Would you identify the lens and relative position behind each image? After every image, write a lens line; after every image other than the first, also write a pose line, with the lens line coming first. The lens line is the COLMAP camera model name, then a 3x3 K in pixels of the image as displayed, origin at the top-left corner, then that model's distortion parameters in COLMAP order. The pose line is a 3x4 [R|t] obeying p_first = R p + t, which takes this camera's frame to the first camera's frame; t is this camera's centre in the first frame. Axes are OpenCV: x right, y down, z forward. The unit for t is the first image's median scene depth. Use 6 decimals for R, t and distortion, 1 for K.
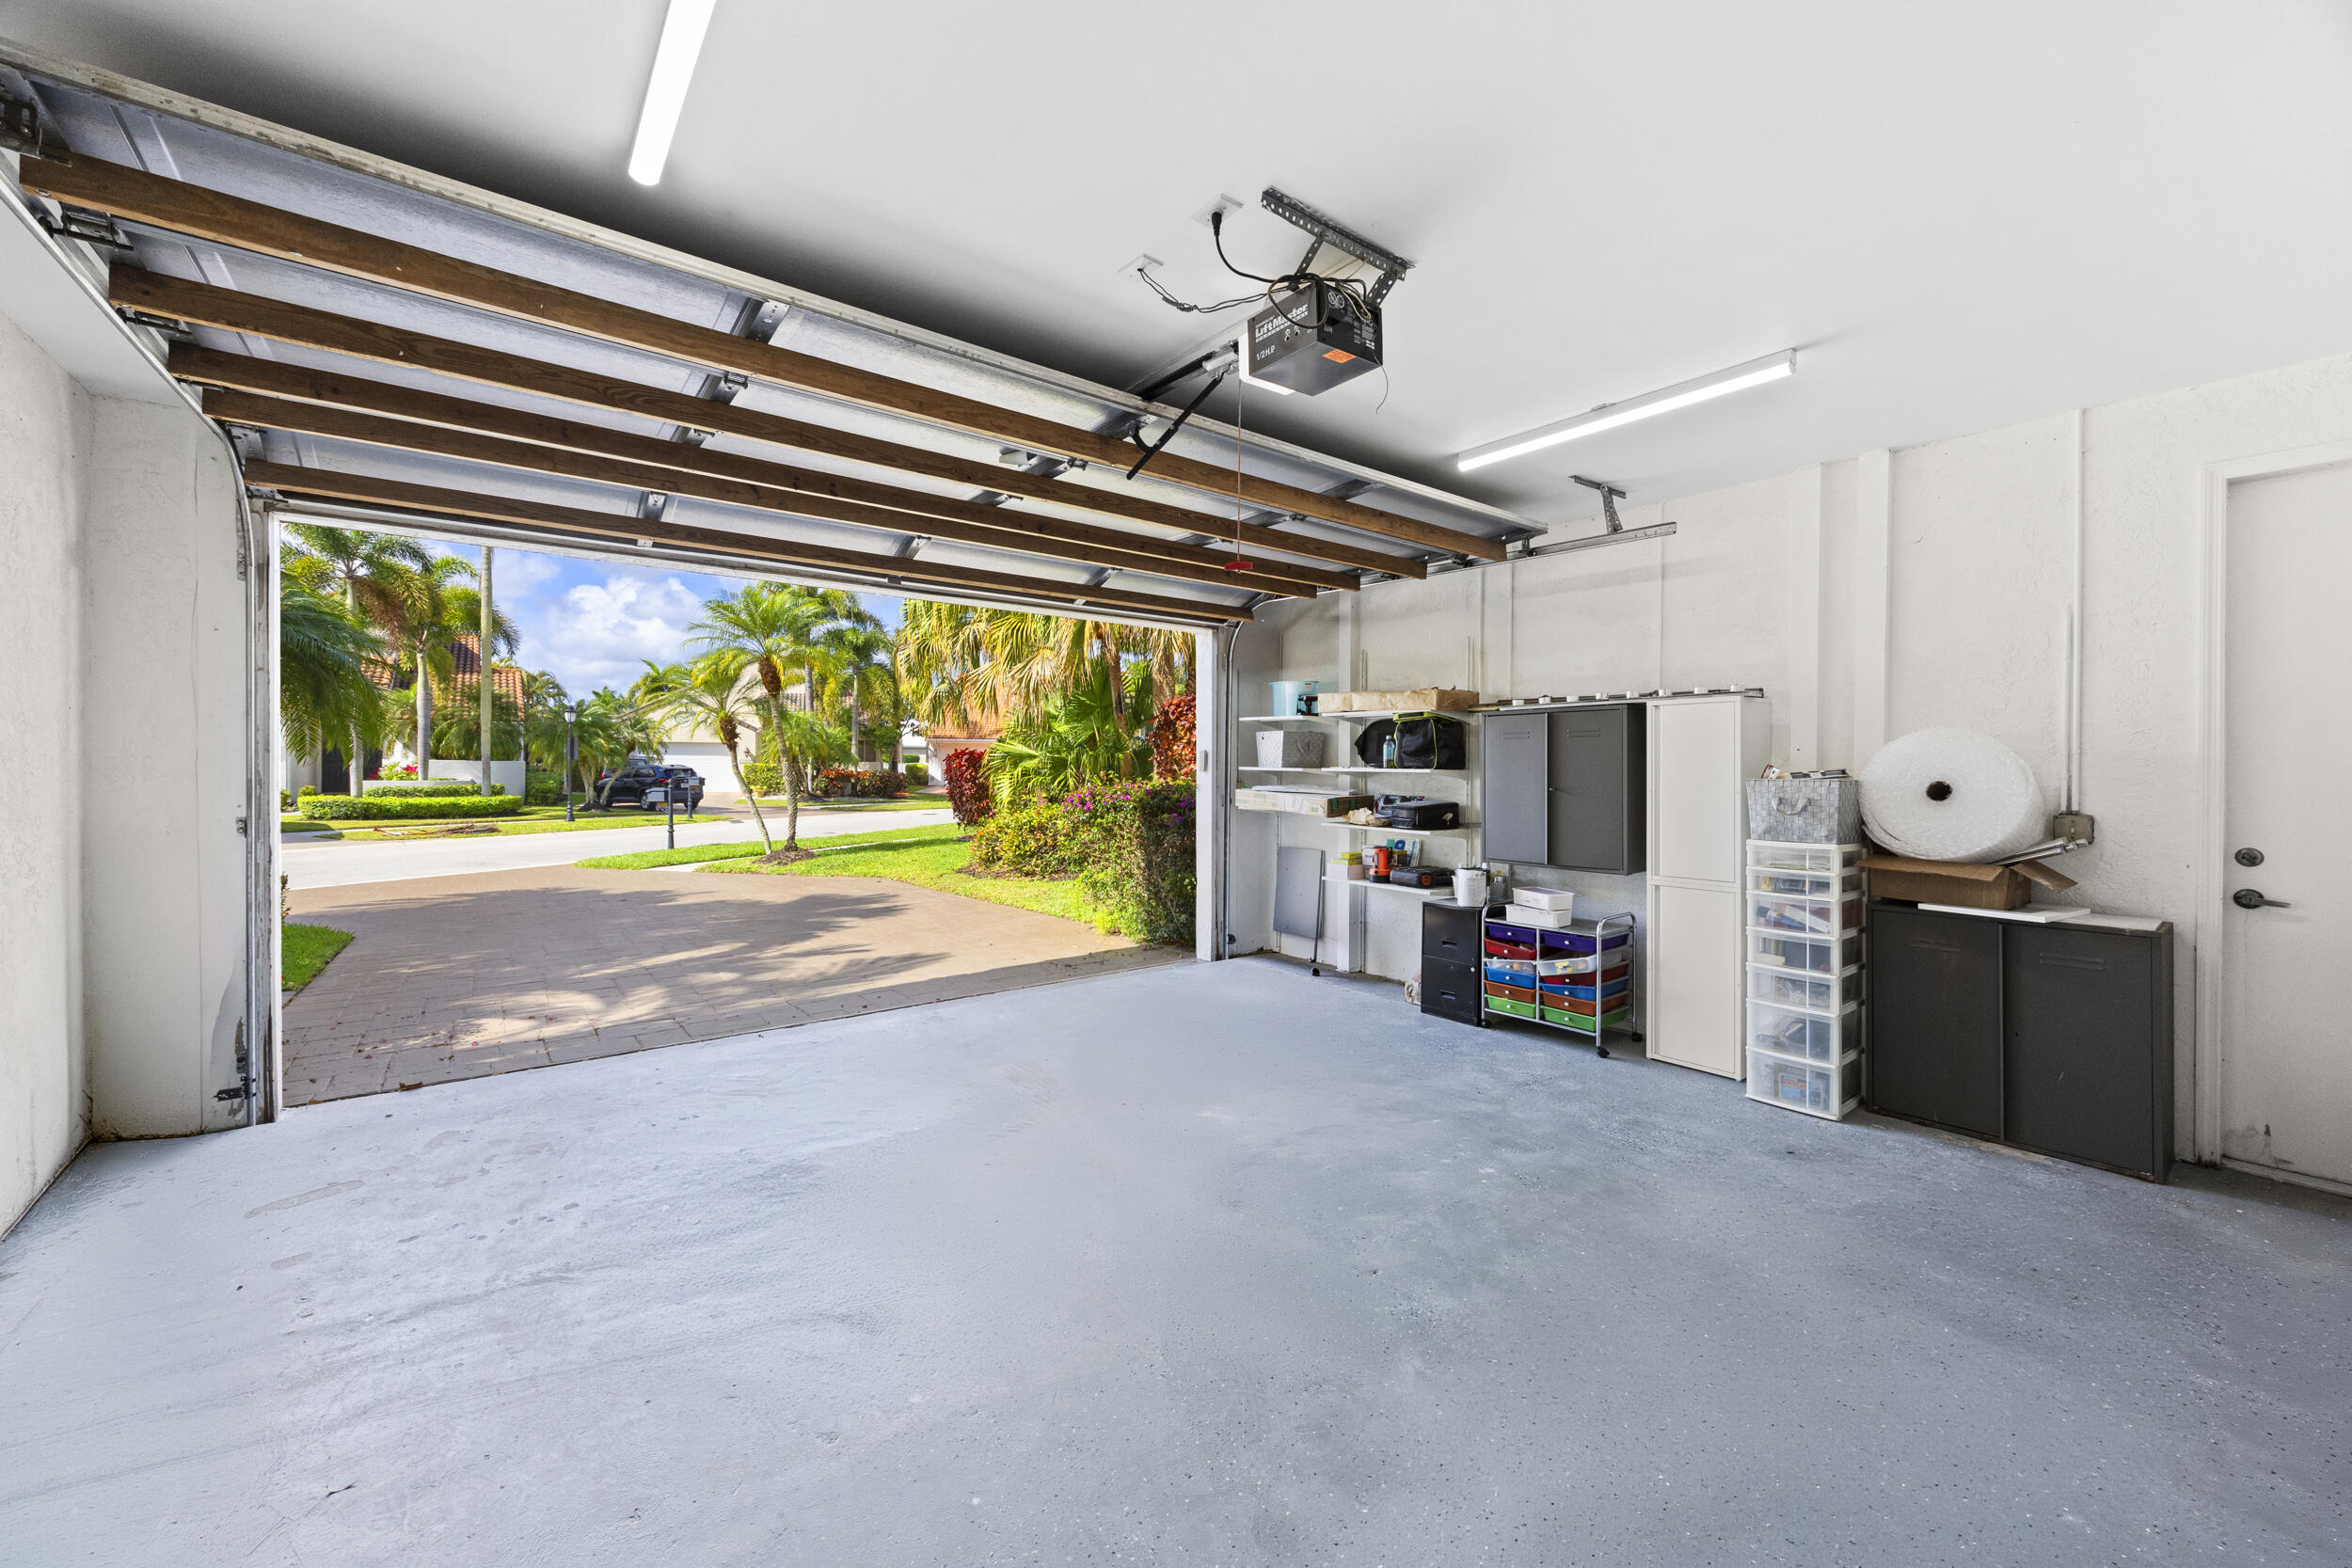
lens RADIAL K [[901.8, 0, 1182.9], [0, 901.8, 765.1], [0, 0, 1]] dist [-0.002280, -0.000245]
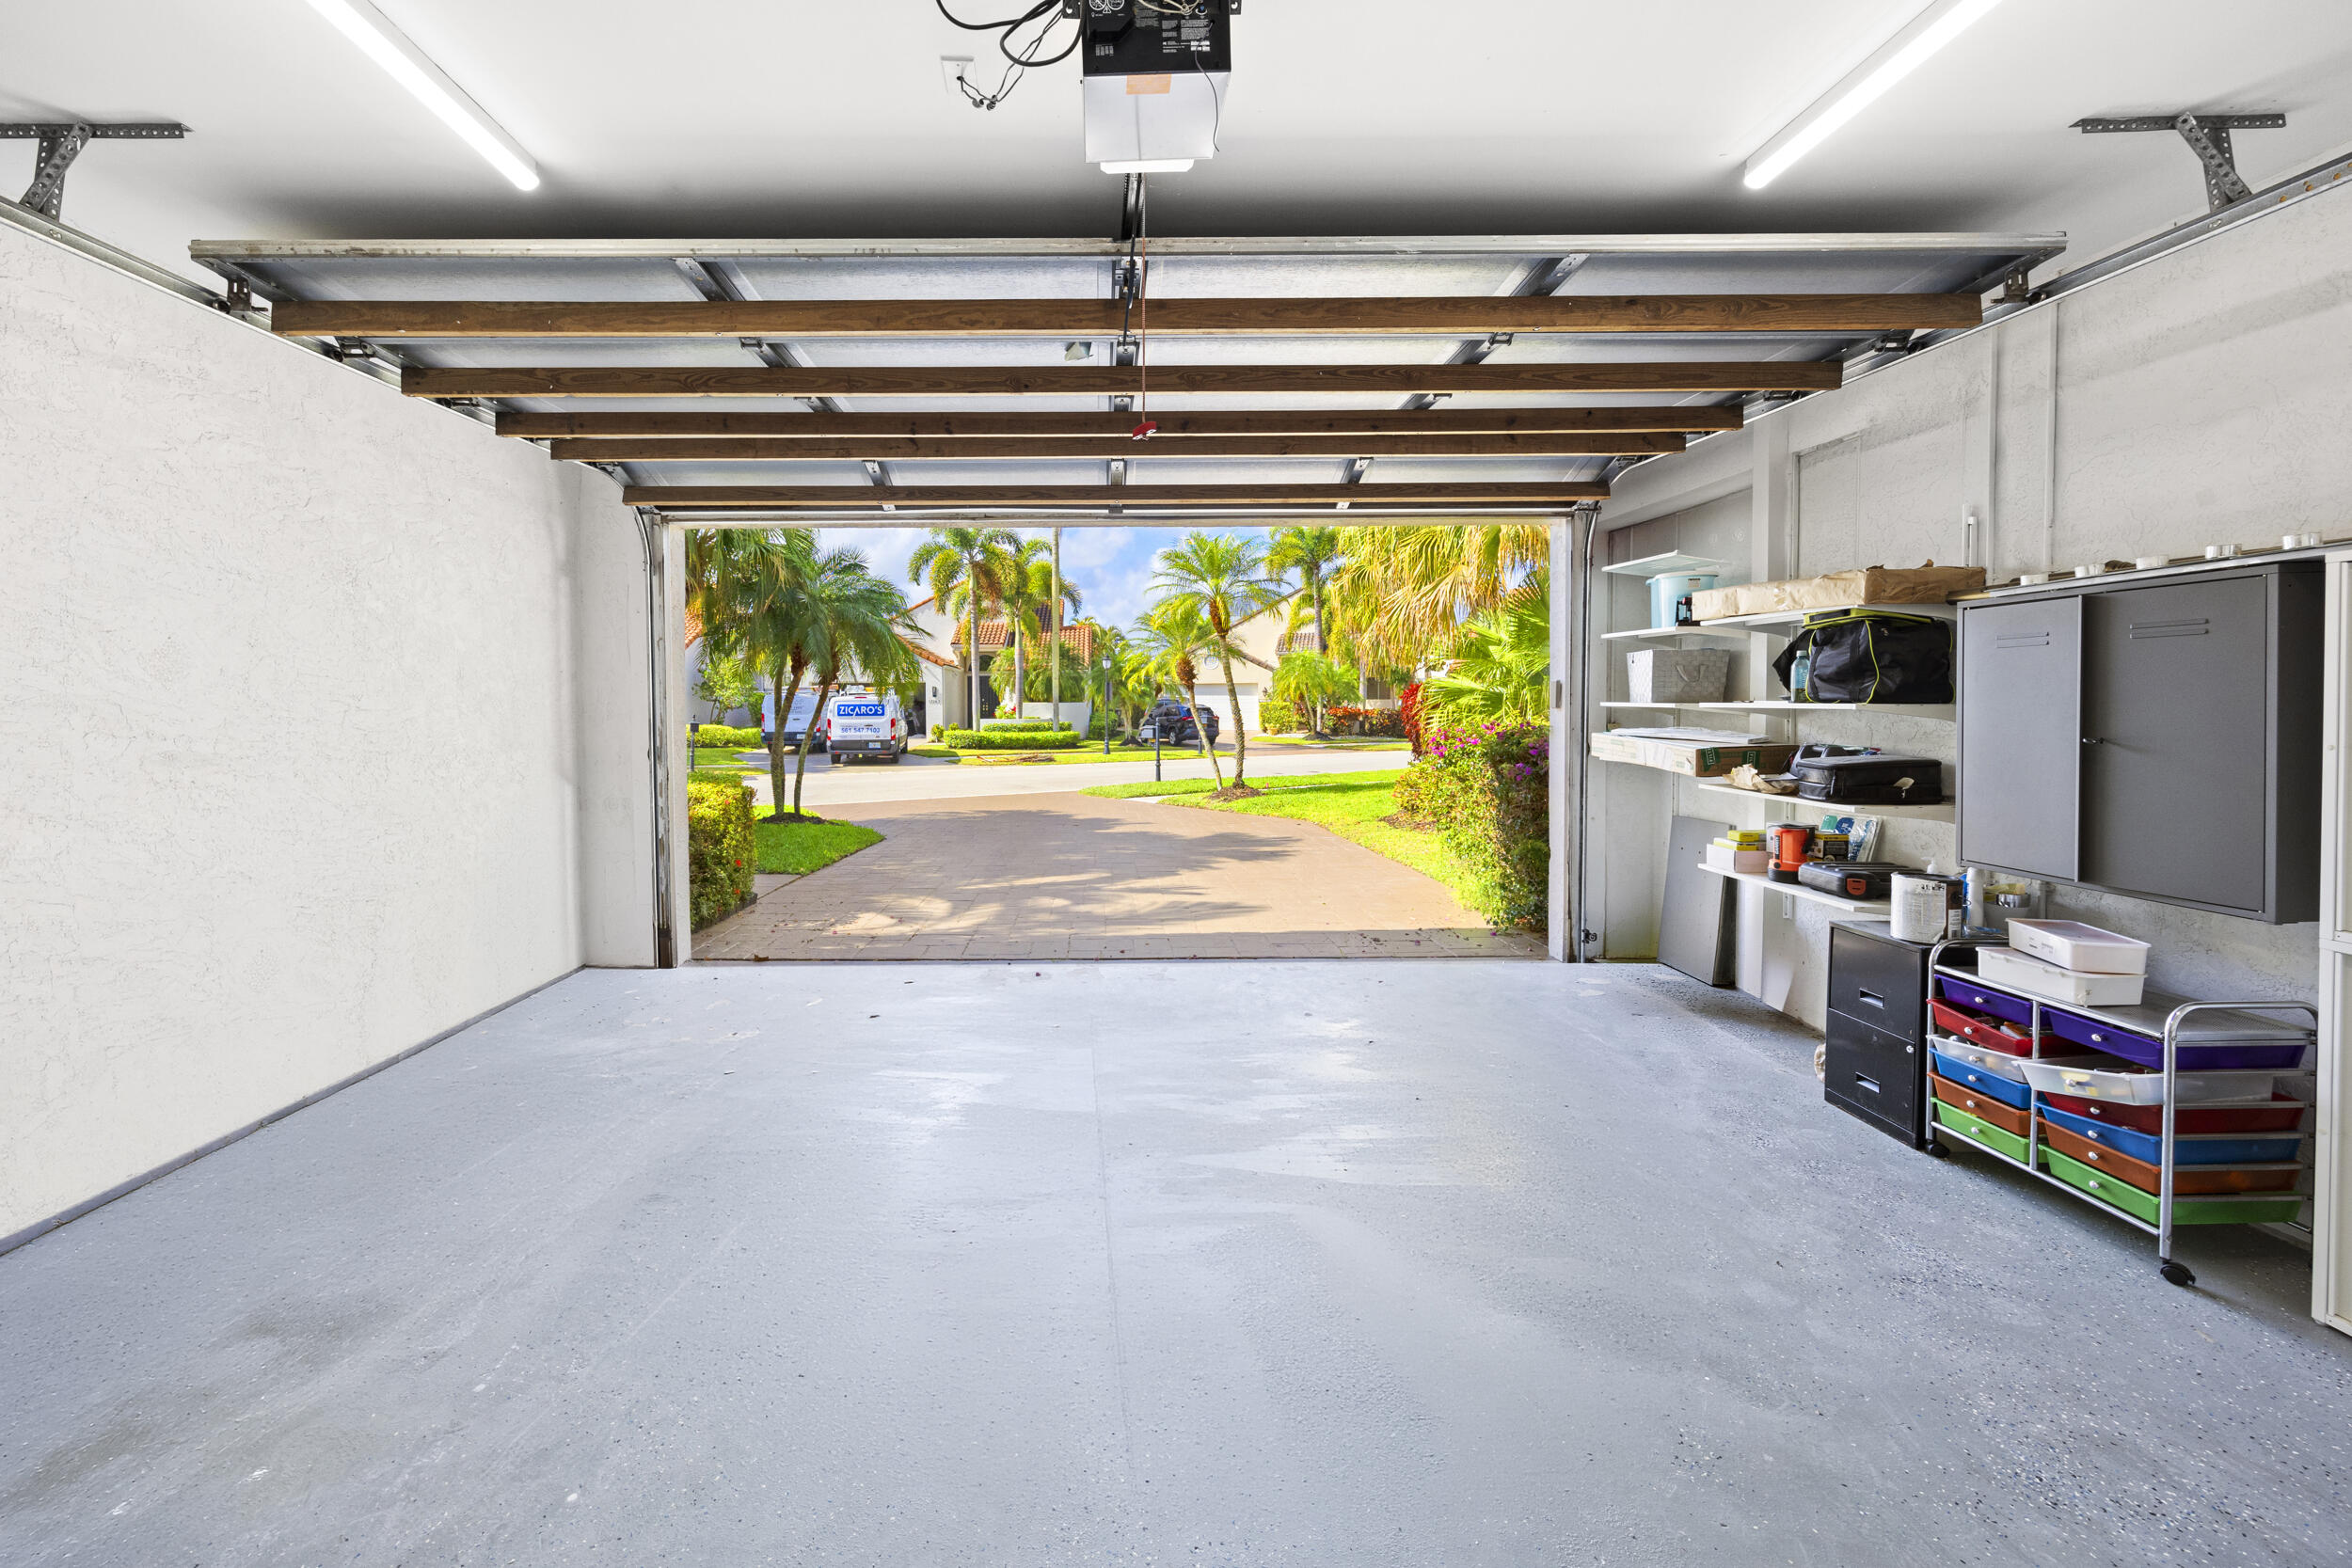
lens RADIAL K [[934.4, 0, 1172.7], [0, 934.4, 716.0], [0, 0, 1]] dist [-0.002528, -0.000546]
pose [[0.788617, -0.000821, -0.614884, 0.272570], [0.009738, 0.999890, 0.011155, 0.001488], [0.614807, -0.014785, 0.788539, 0.208210]]
